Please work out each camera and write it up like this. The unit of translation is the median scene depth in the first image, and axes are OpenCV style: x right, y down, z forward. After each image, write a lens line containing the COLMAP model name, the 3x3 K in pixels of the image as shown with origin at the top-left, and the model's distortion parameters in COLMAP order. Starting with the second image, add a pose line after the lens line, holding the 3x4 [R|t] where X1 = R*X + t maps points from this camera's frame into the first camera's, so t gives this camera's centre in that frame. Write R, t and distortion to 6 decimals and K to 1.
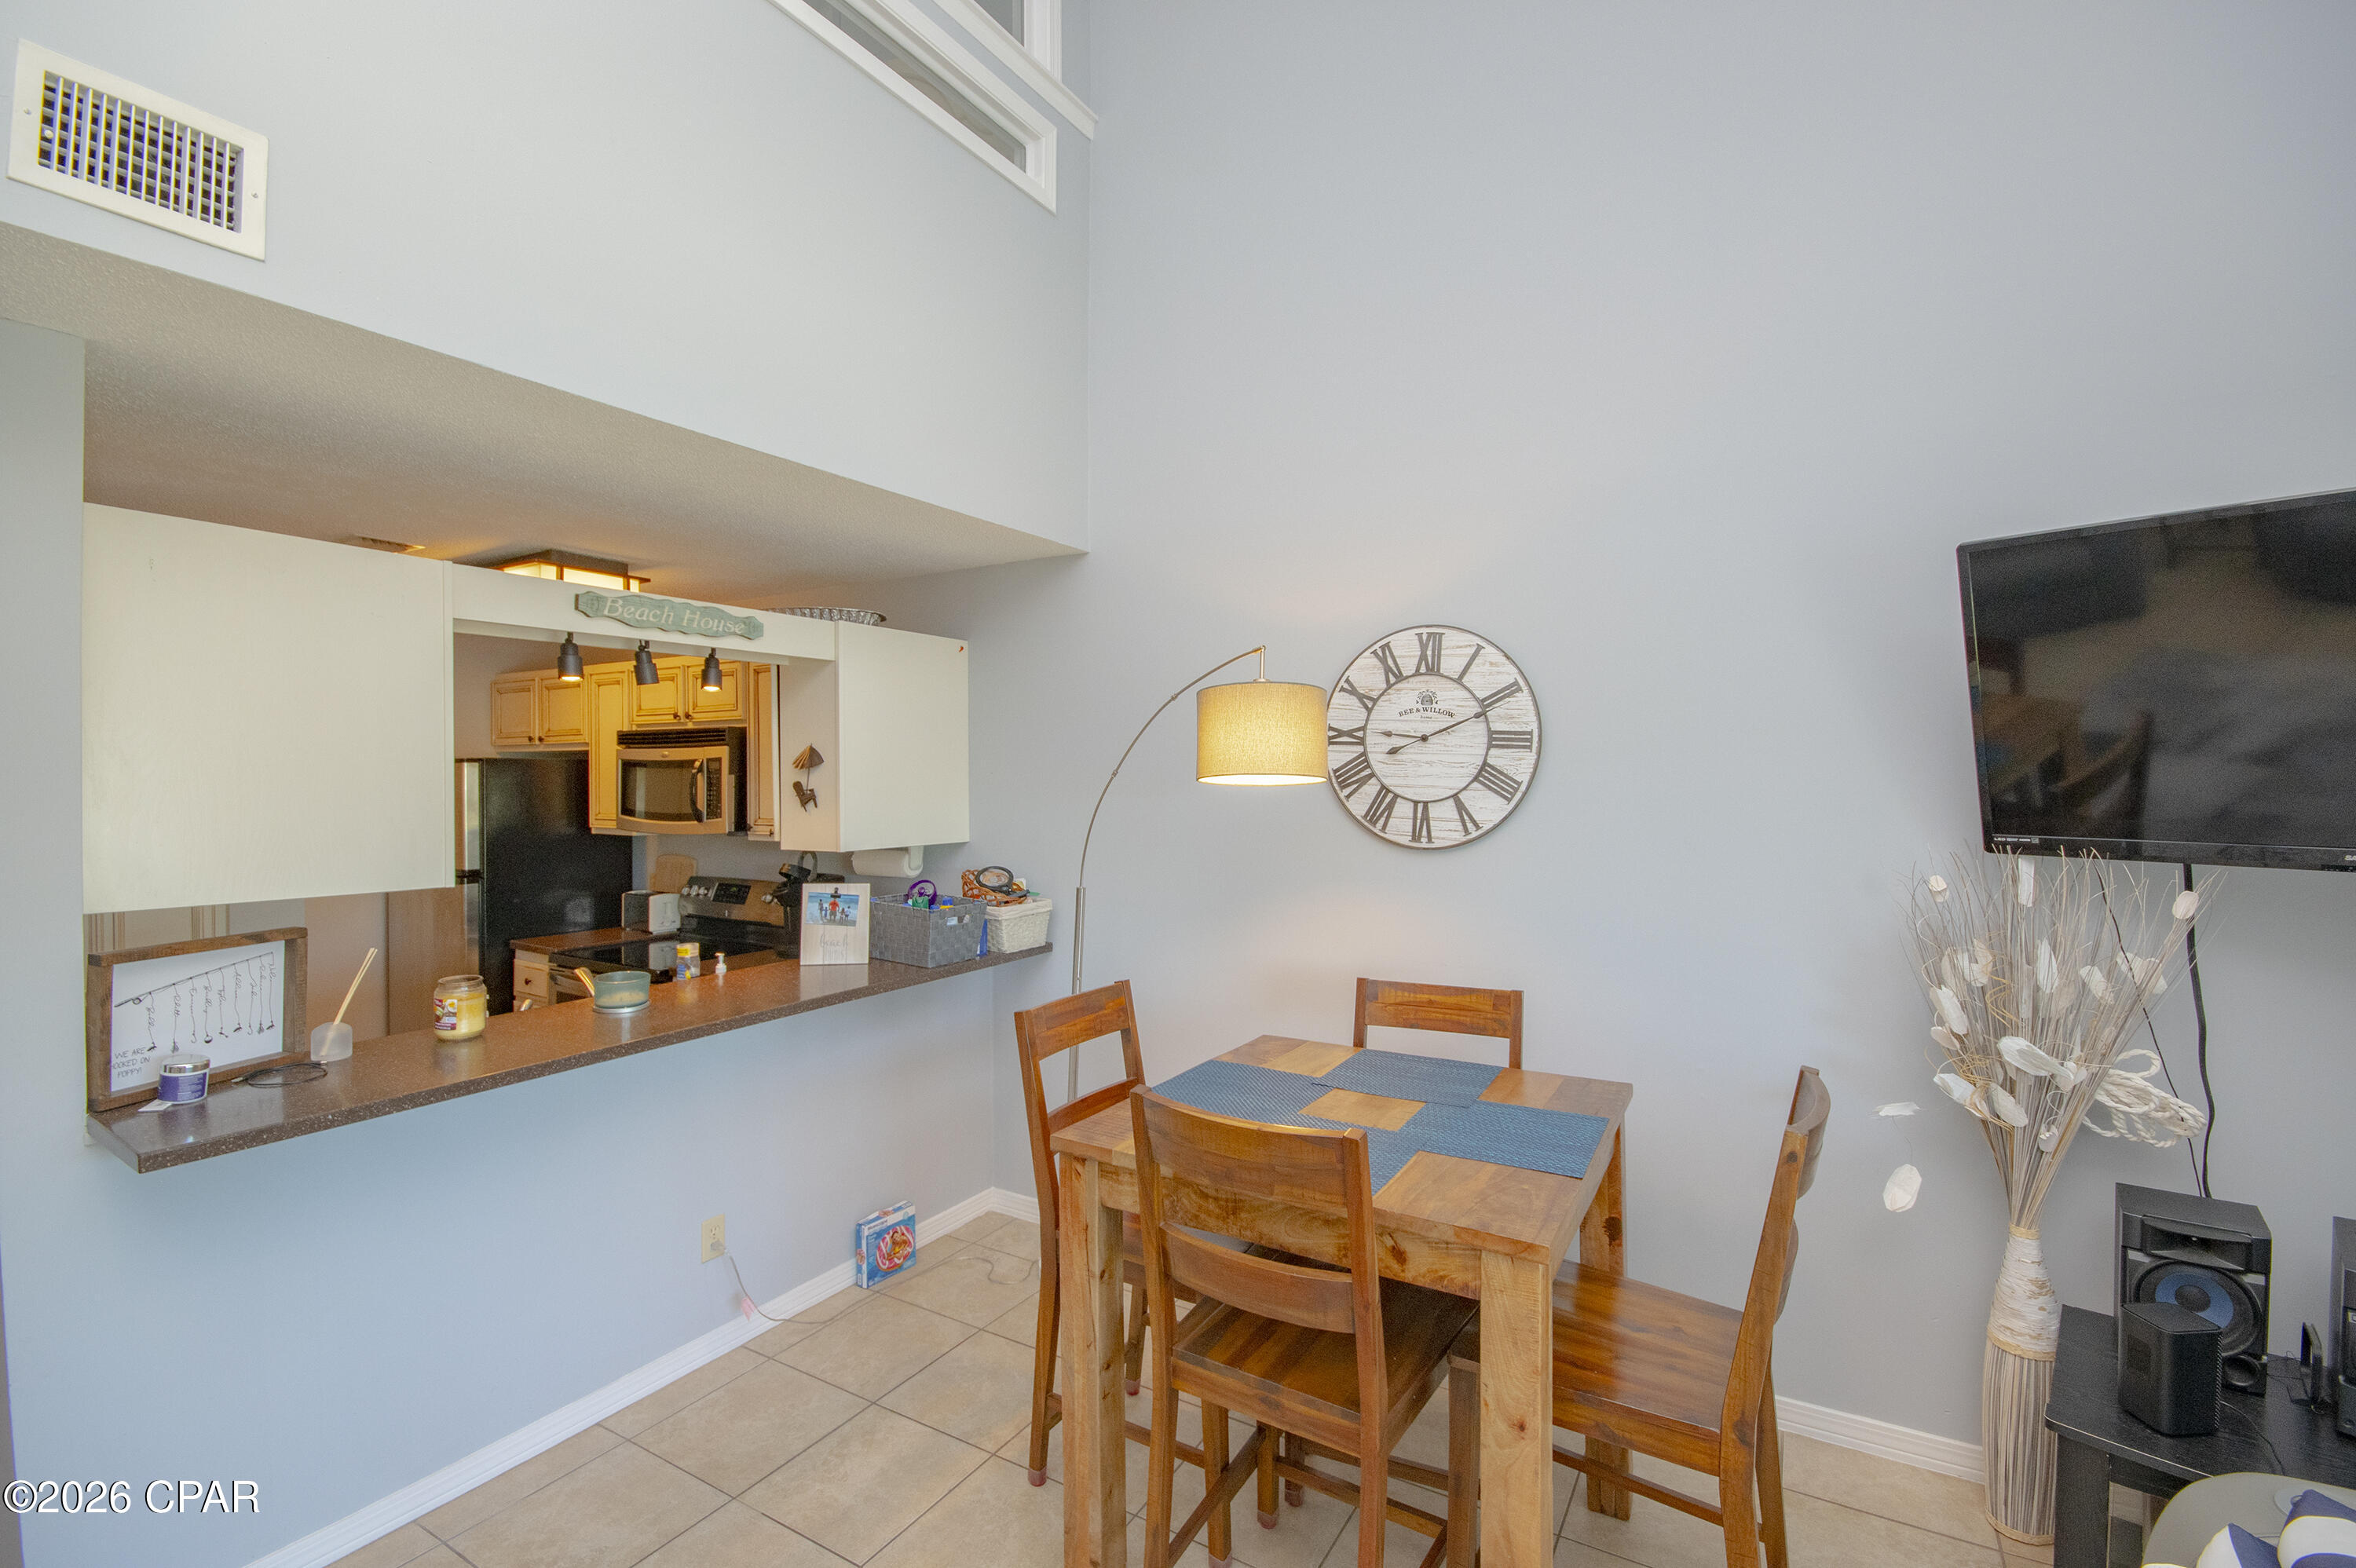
lens RADIAL K [[1035.6, 0, 1200.8], [0, 1035.6, 785.4], [0, 0, 1]] dist [0.002579, -0.009463]
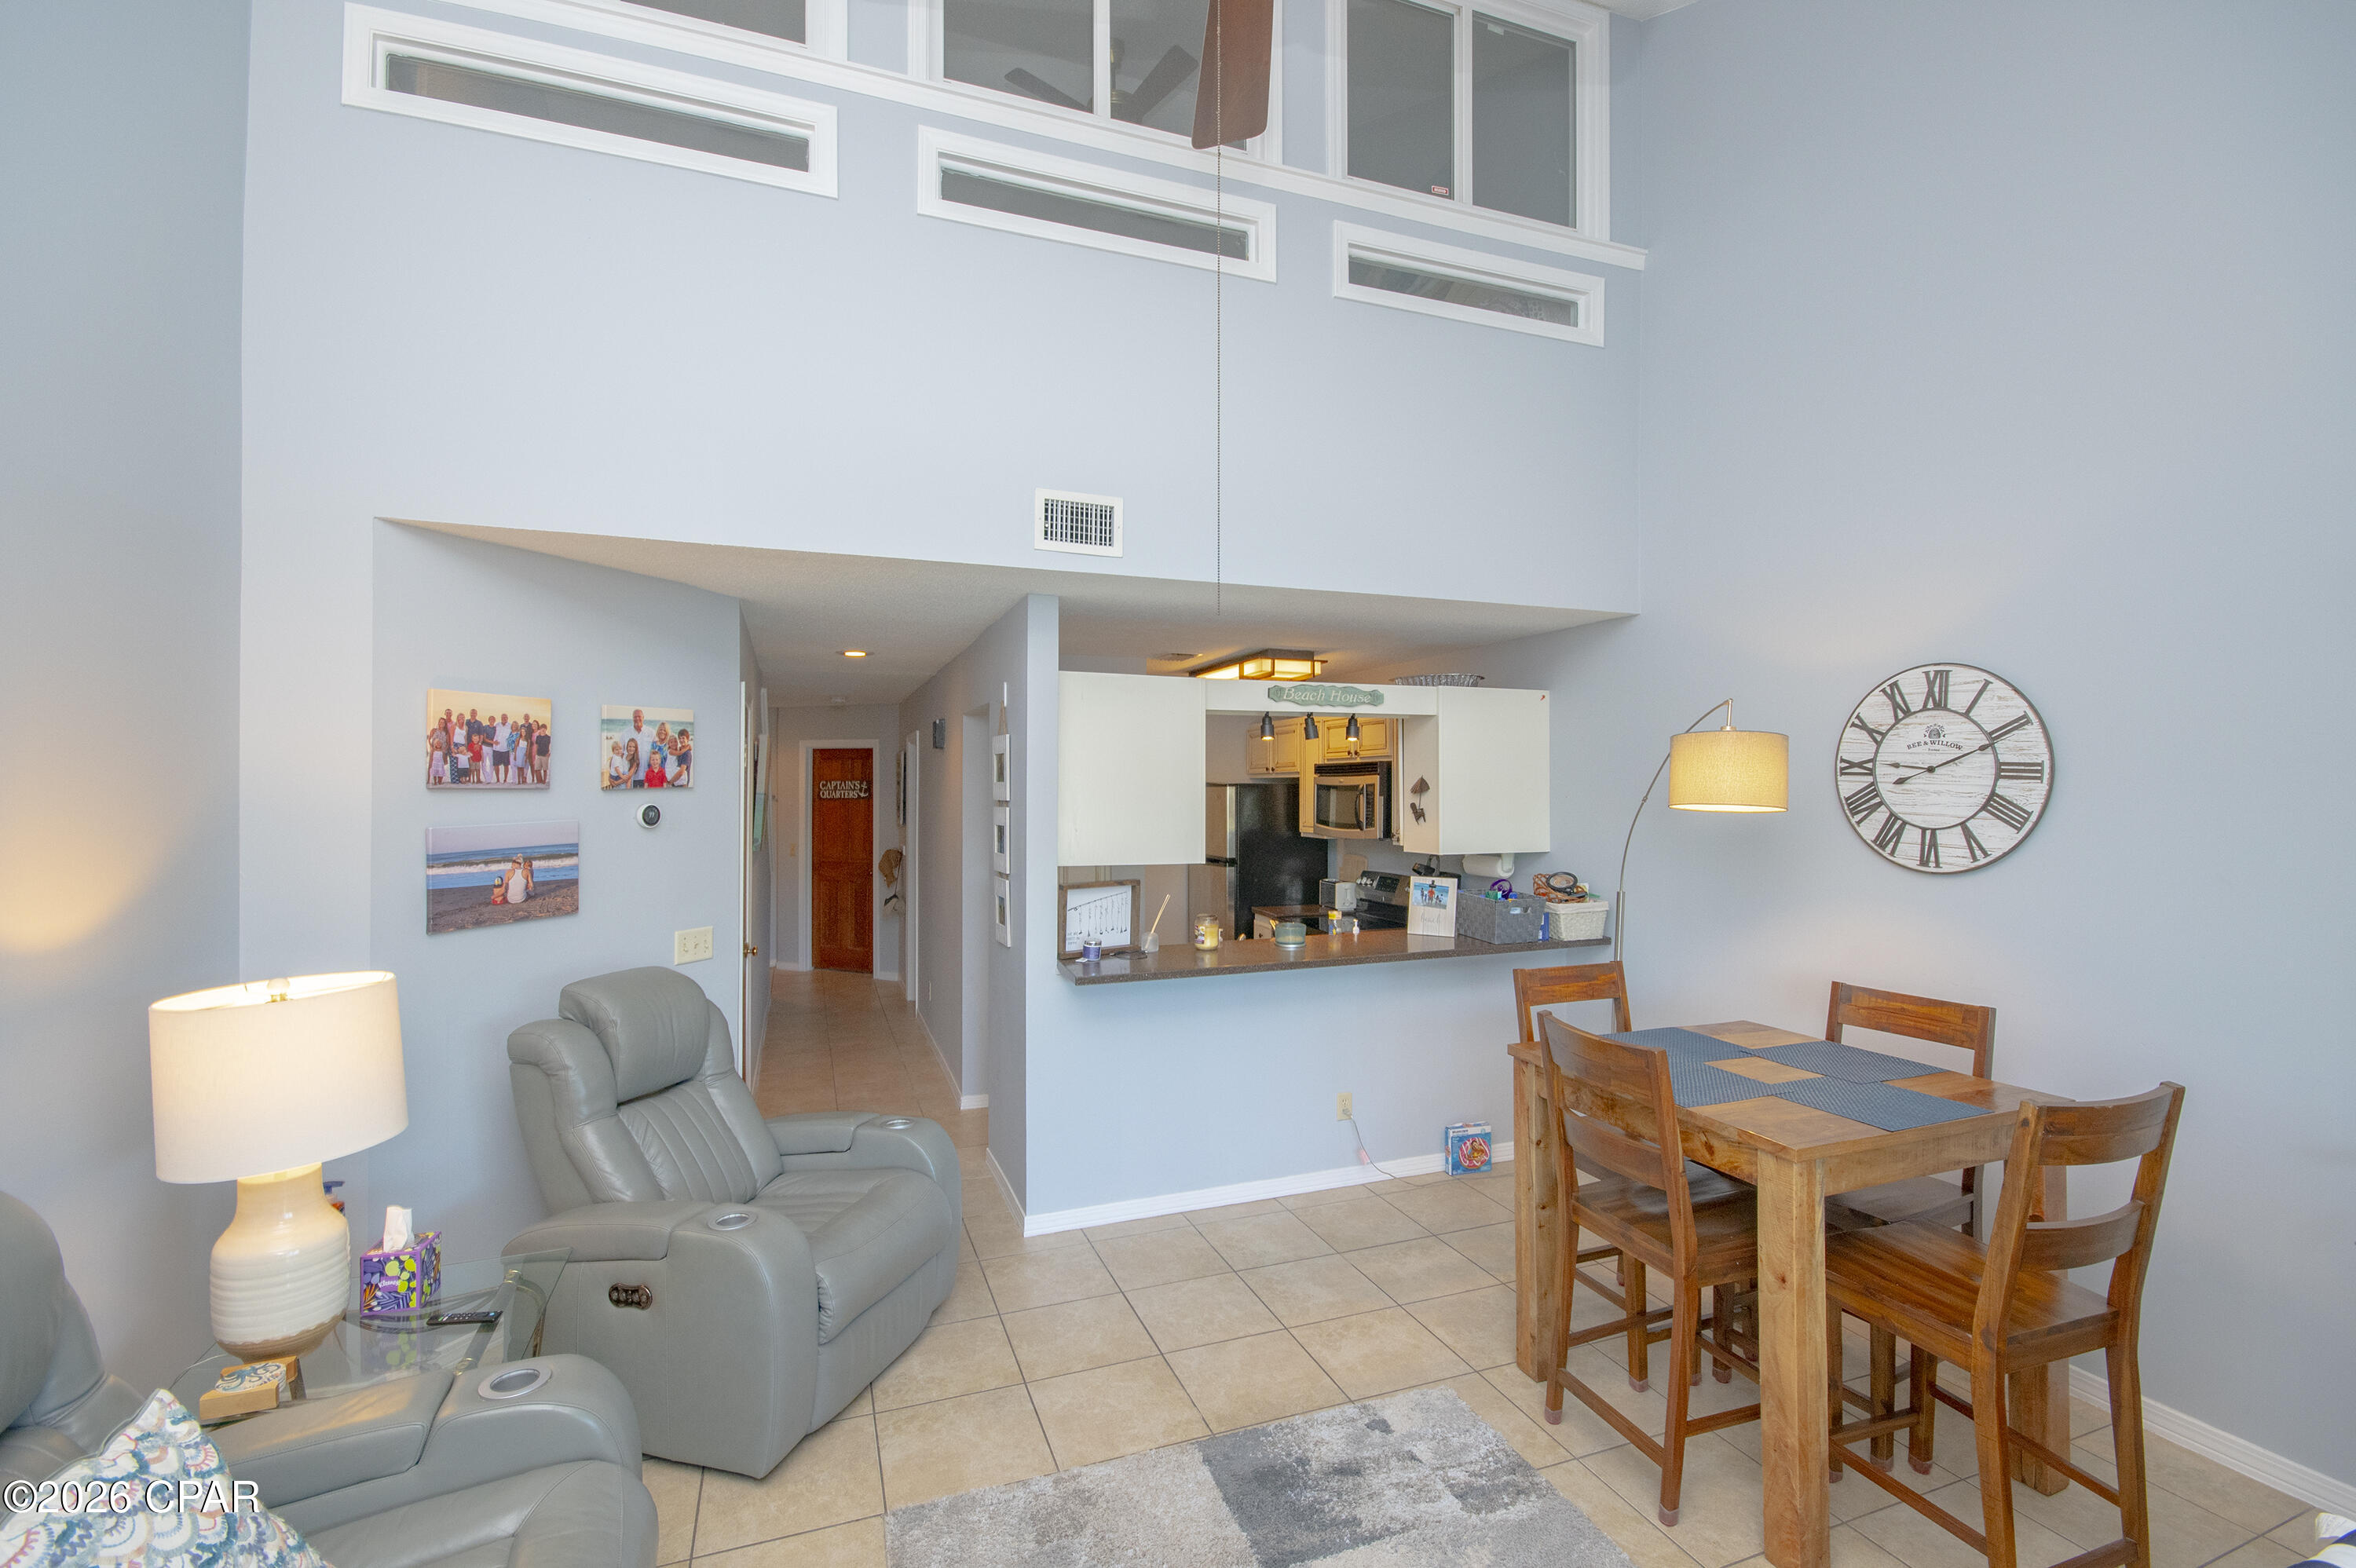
lens RADIAL K [[1035.6, 0, 1200.8], [0, 1035.6, 785.4], [0, 0, 1]] dist [0.002579, -0.009463]
pose [[0.782934, -0.000657, -0.622105, 0.283976], [-0.006334, 0.999939, -0.009028, -0.014338], [0.622073, 0.011009, 0.782882, -0.295818]]
